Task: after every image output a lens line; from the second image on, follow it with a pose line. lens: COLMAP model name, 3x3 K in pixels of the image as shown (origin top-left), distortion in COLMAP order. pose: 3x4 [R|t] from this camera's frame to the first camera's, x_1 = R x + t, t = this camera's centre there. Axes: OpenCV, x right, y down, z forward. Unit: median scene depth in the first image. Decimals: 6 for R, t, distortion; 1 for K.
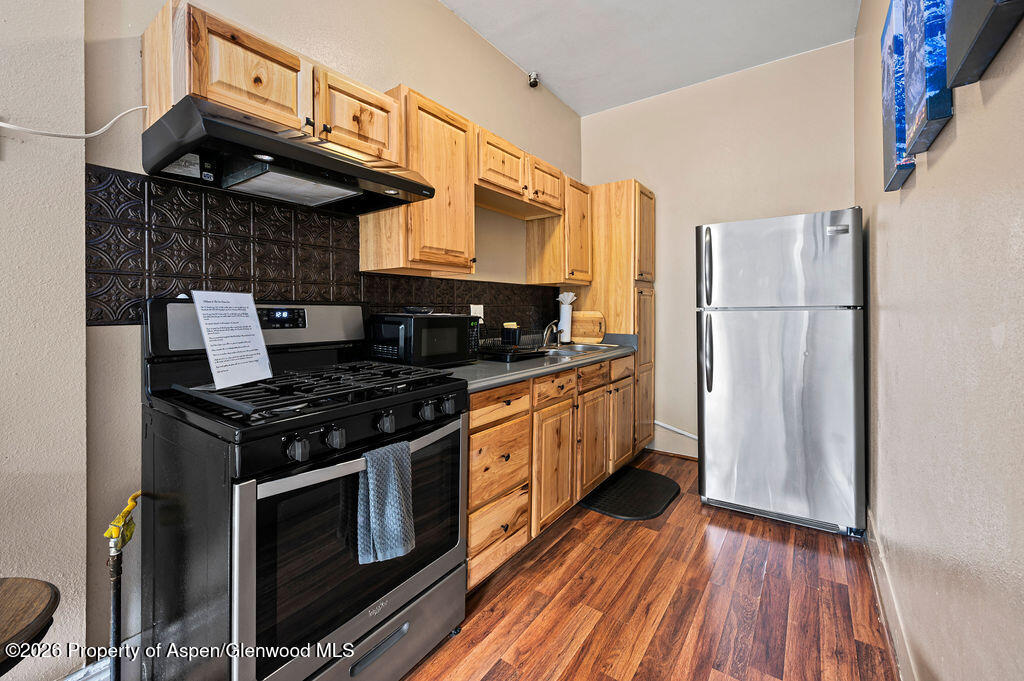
lens RADIAL K [[417.1, 0, 513.7], [0, 417.1, 310.7], [0, 0, 1]] dist [-0.013282, -0.000011]
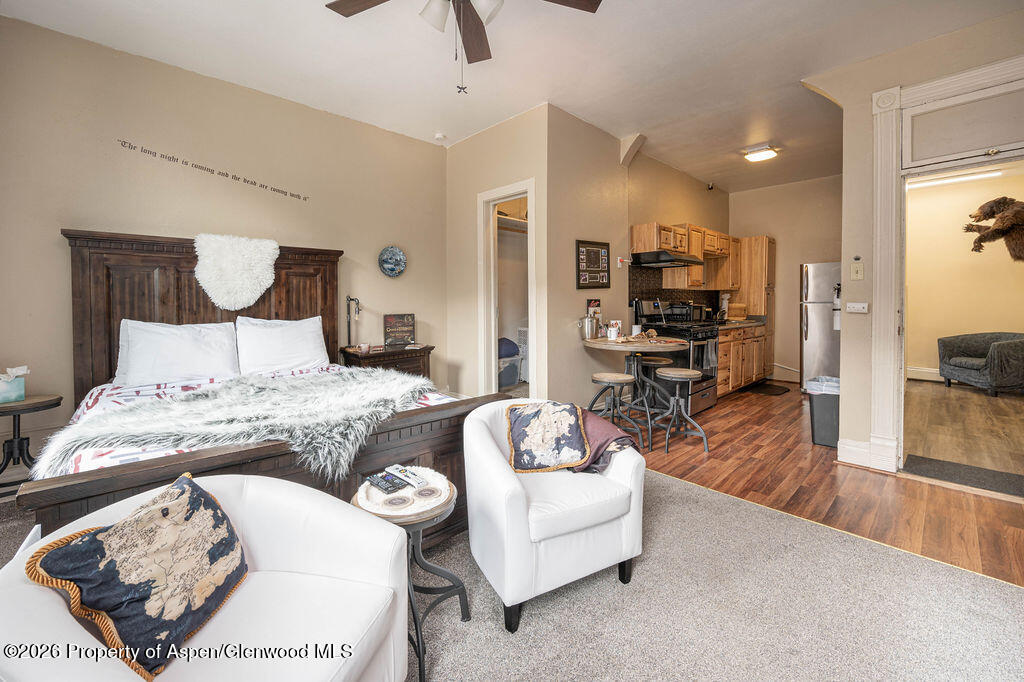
lens RADIAL K [[417.1, 0, 513.7], [0, 417.1, 311.2], [0, 0, 1]] dist [-0.013282, -0.000011]
pose [[0.982752, 0.003853, -0.184890, -0.546760], [-0.000122, 0.999796, 0.020186, -0.002266], [0.184930, -0.019816, 0.982552, -1.220446]]
